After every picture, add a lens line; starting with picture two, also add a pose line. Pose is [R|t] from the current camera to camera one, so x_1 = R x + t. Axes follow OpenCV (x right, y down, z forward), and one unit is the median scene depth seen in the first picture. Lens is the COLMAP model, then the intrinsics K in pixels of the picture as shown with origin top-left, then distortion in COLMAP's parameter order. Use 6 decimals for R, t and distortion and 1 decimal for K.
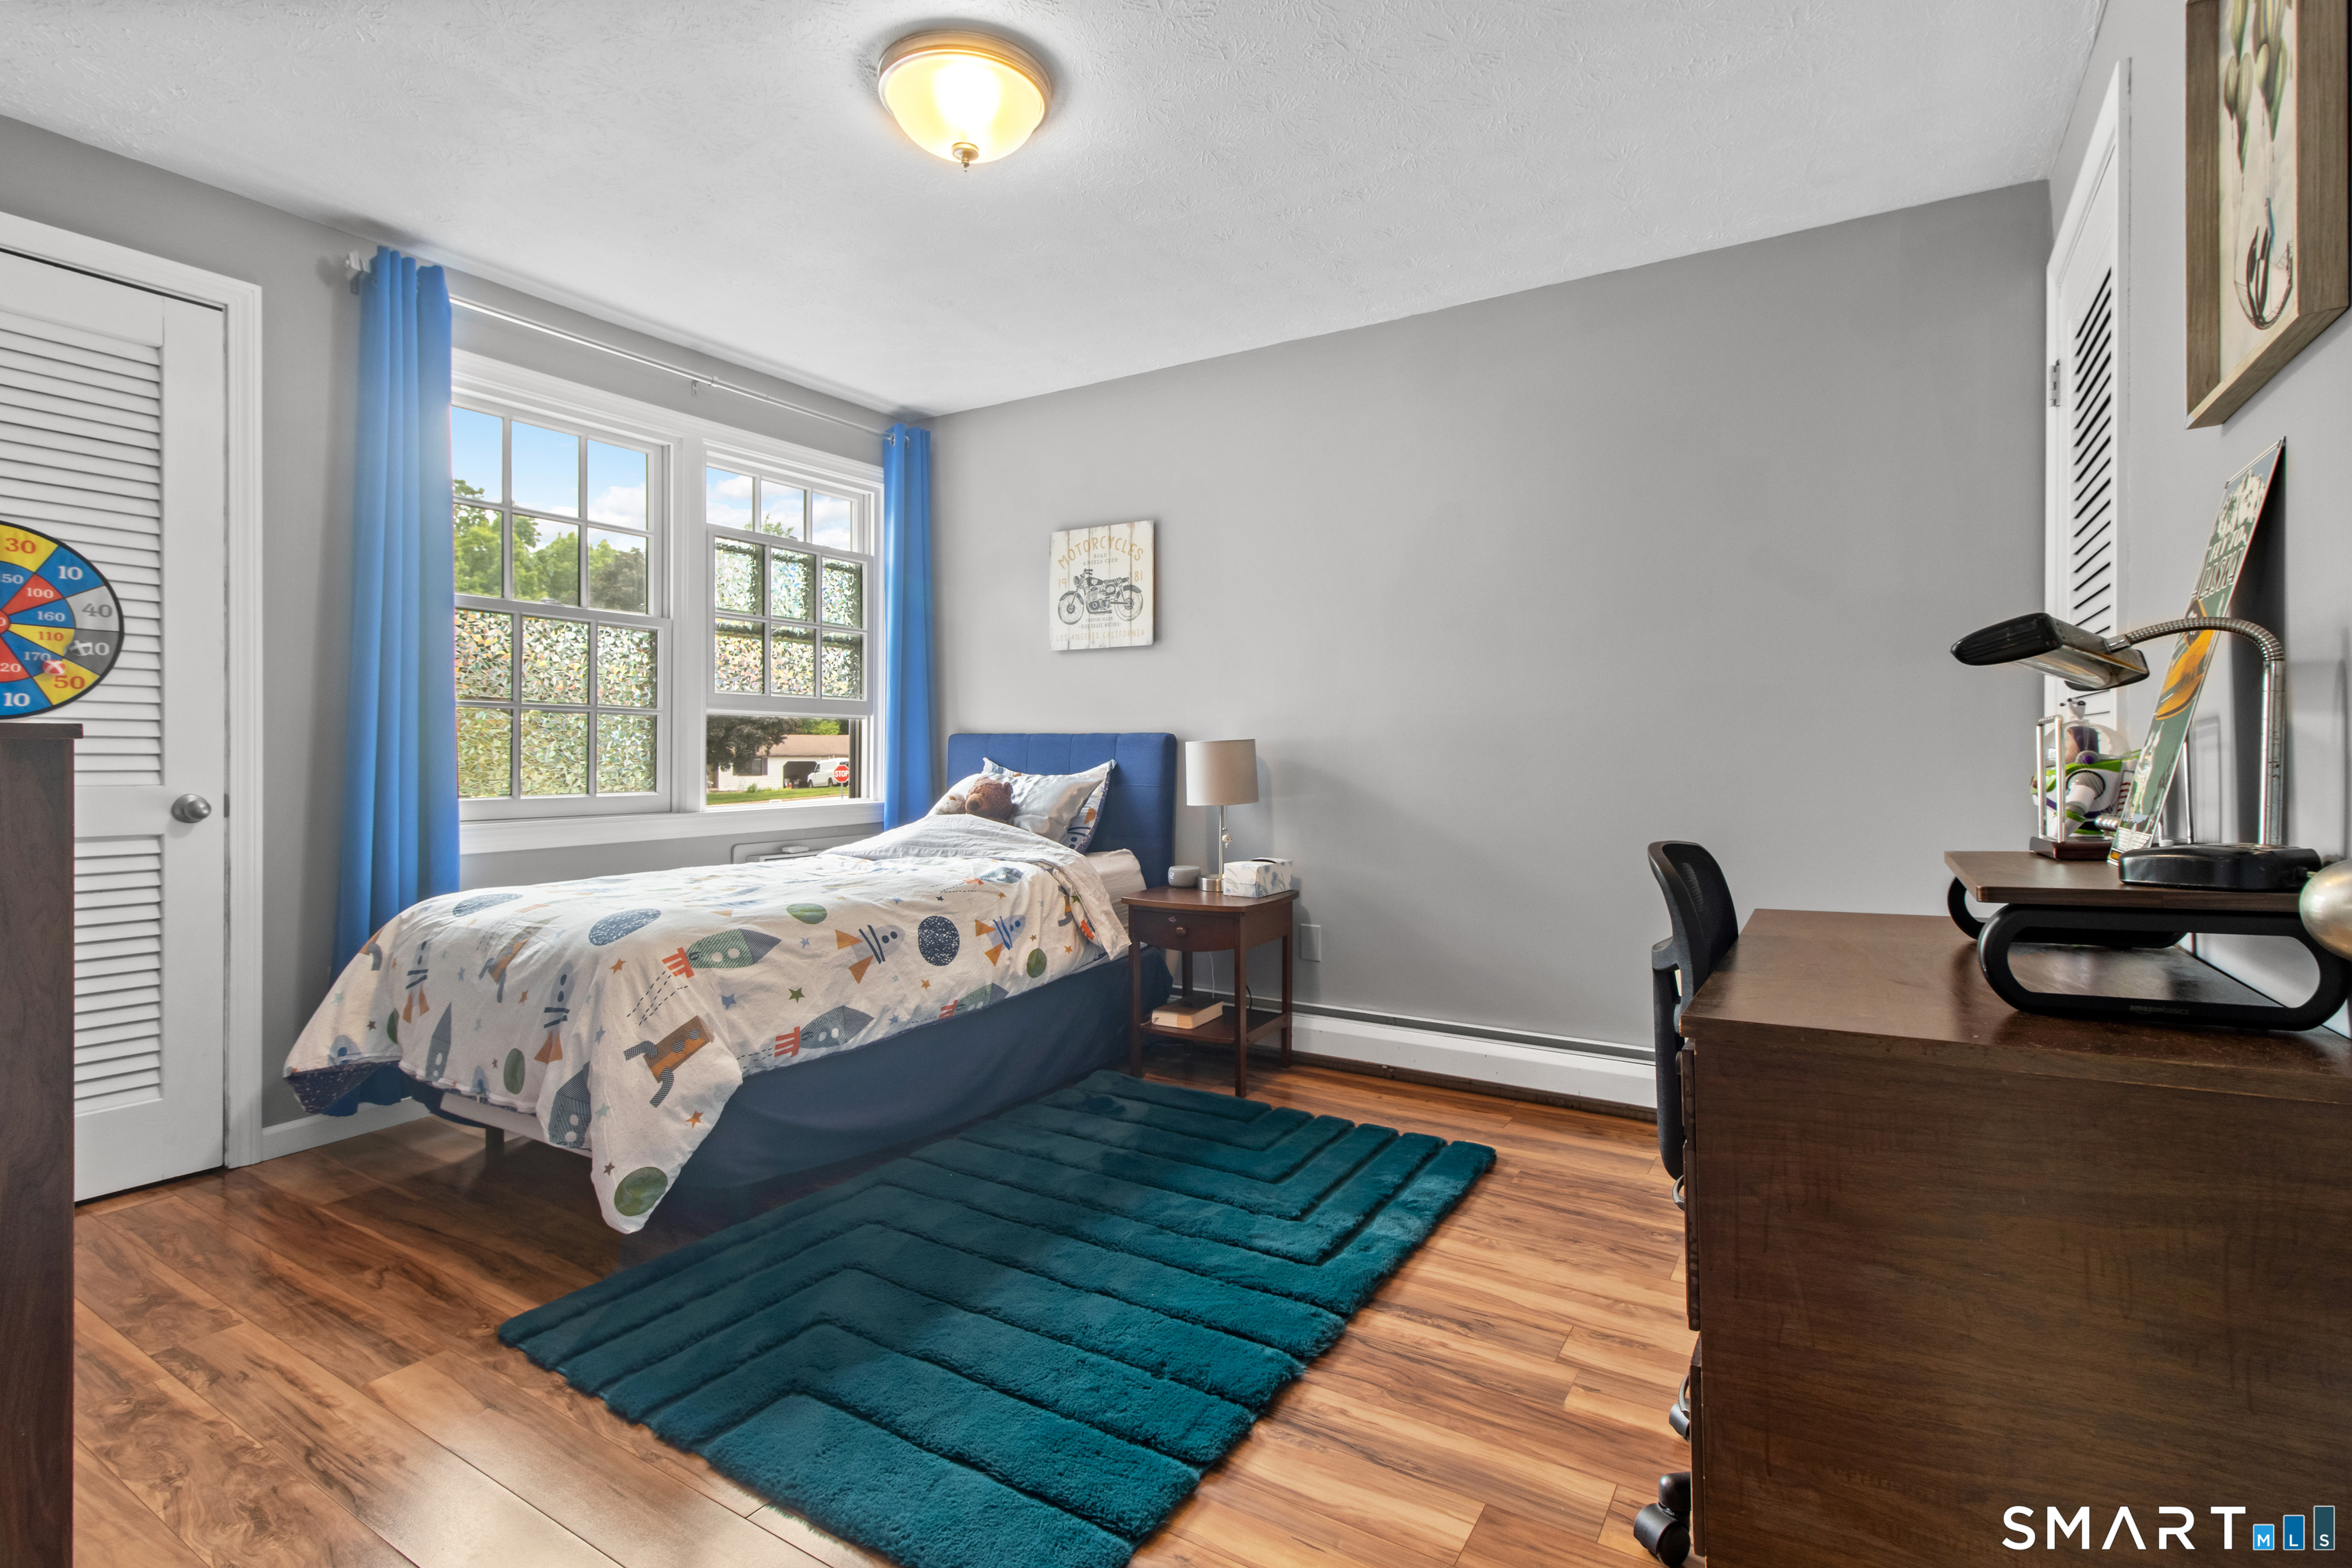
lens RADIAL K [[1112.2, 0, 1178.9], [0, 1112.2, 751.6], [0, 0, 1]] dist [0.003544, 0.000412]
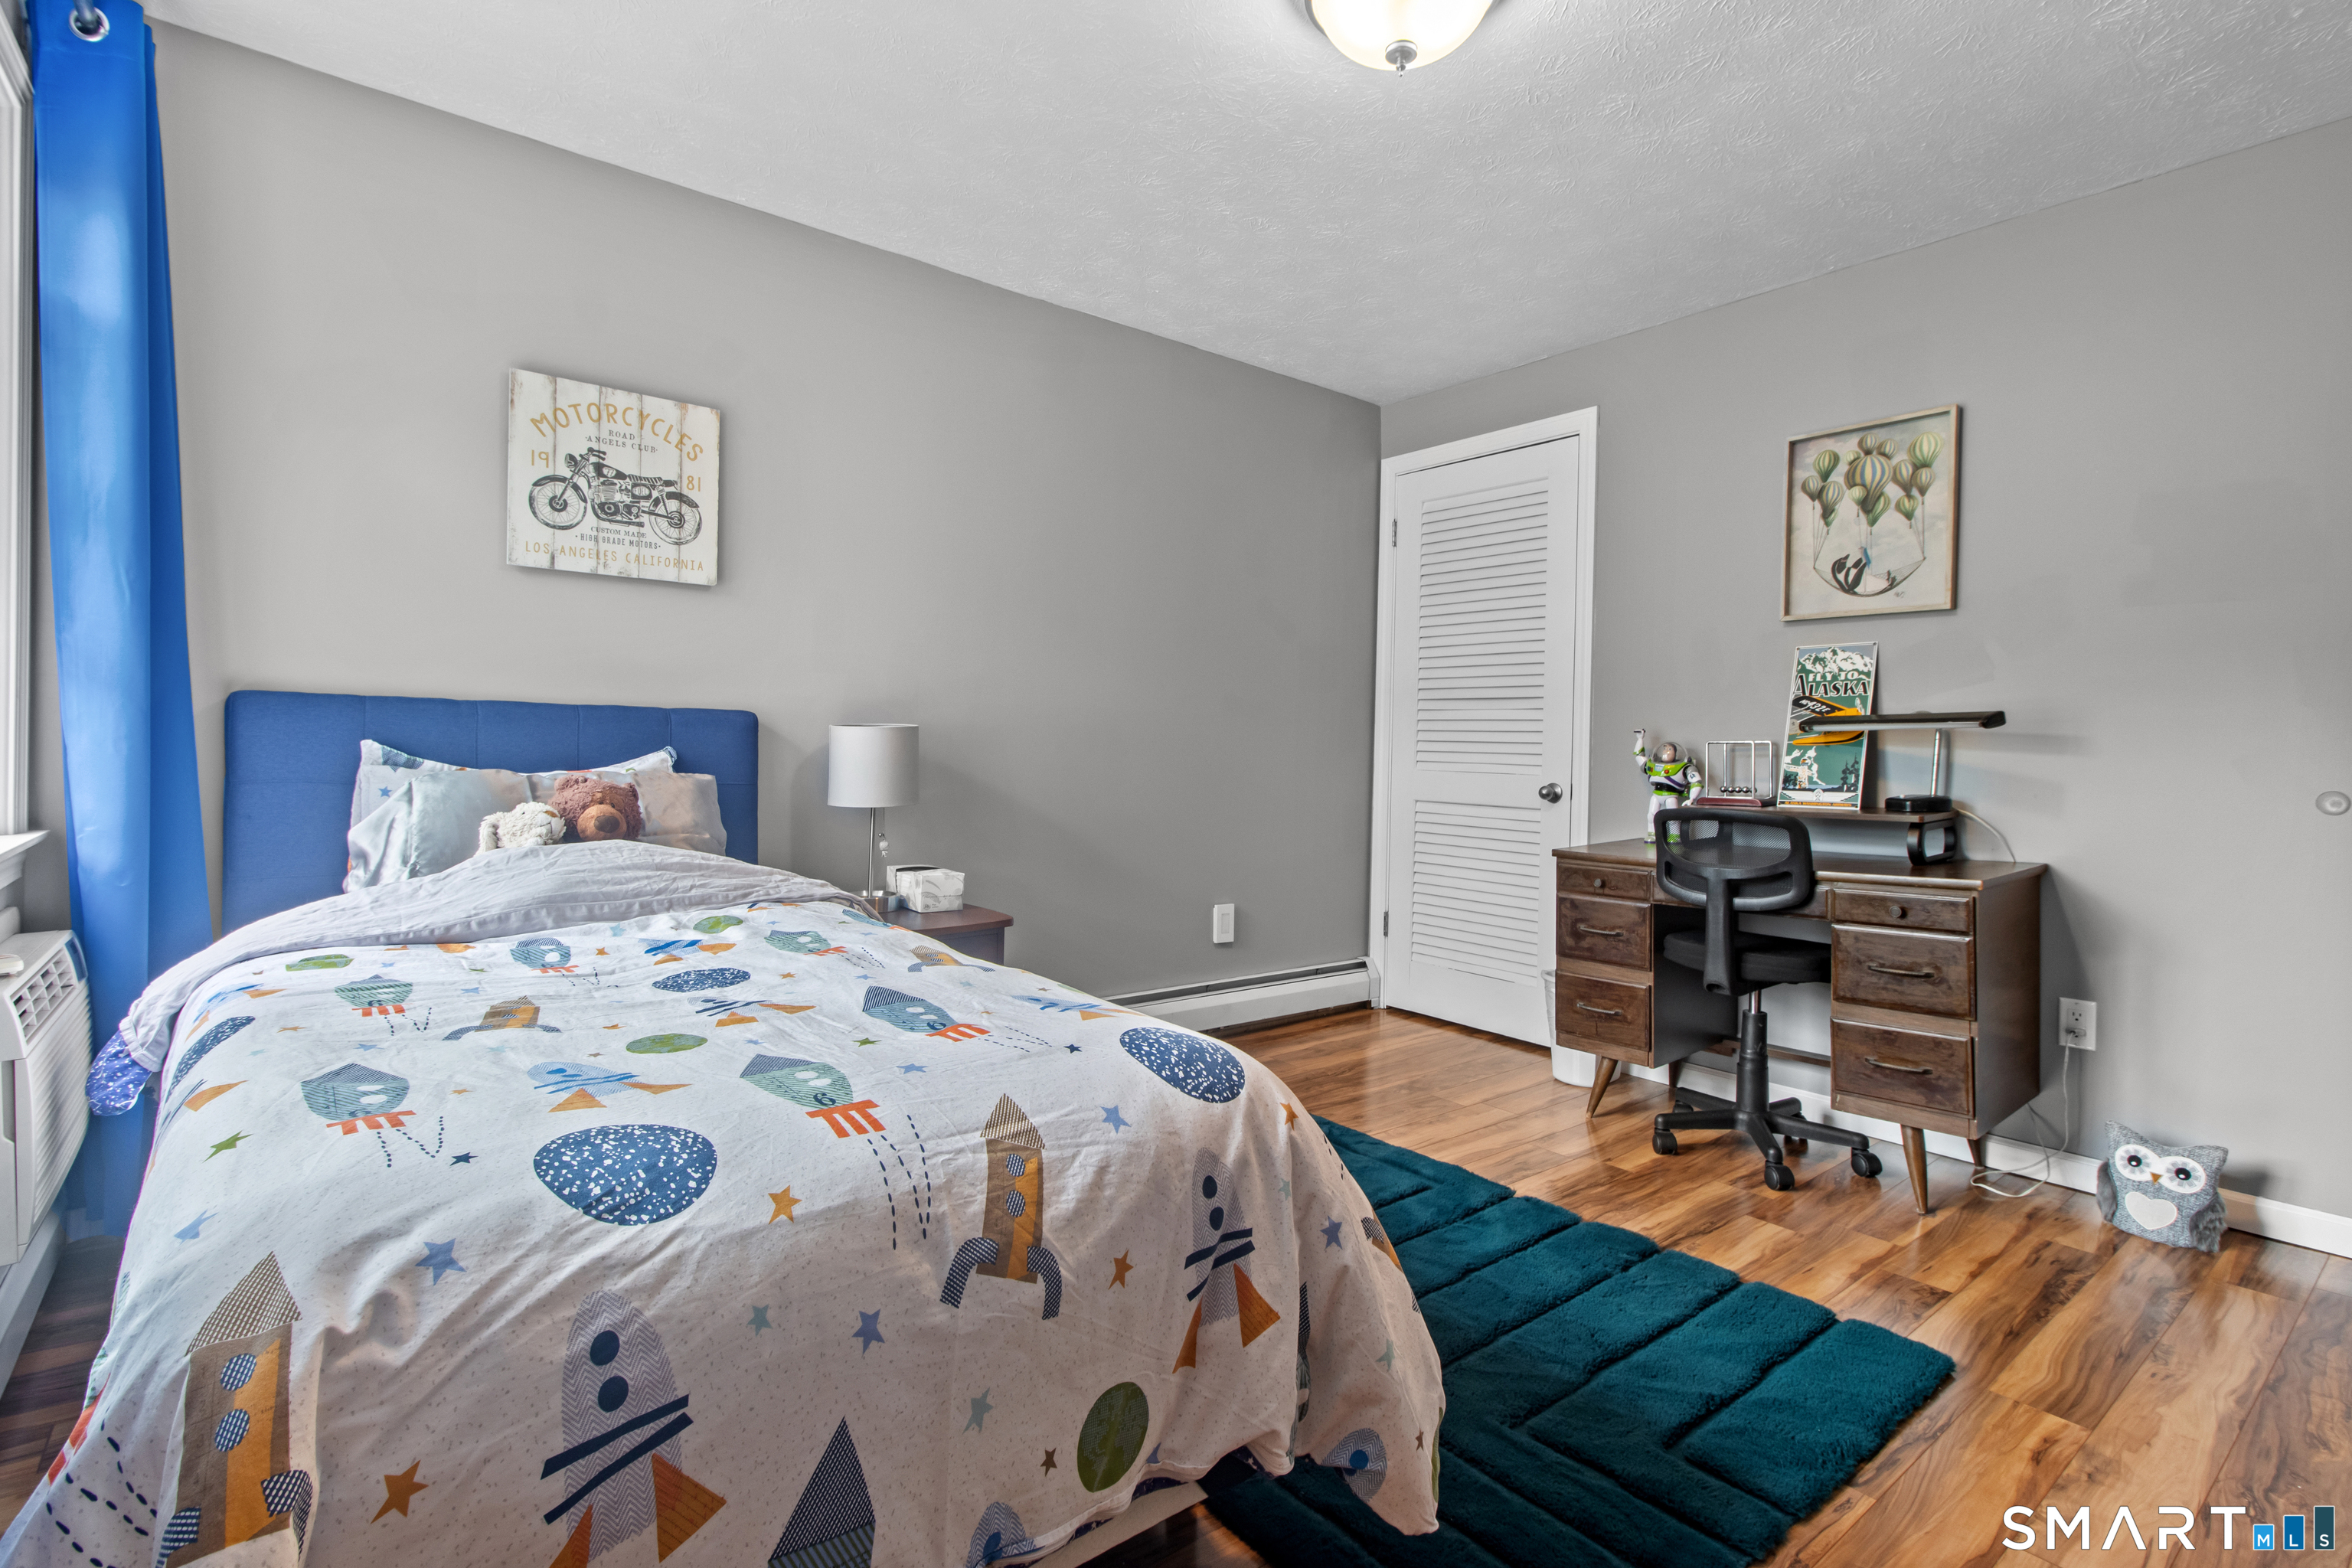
lens RADIAL K [[1112.2, 0, 1178.9], [0, 1112.2, 751.6], [0, 0, 1]] dist [0.003544, 0.000412]
pose [[0.333875, 0.000590, 0.942617, -0.589247], [-0.019393, 0.999792, 0.006243, -0.000197], [-0.942418, -0.020364, 0.333817, 0.475903]]
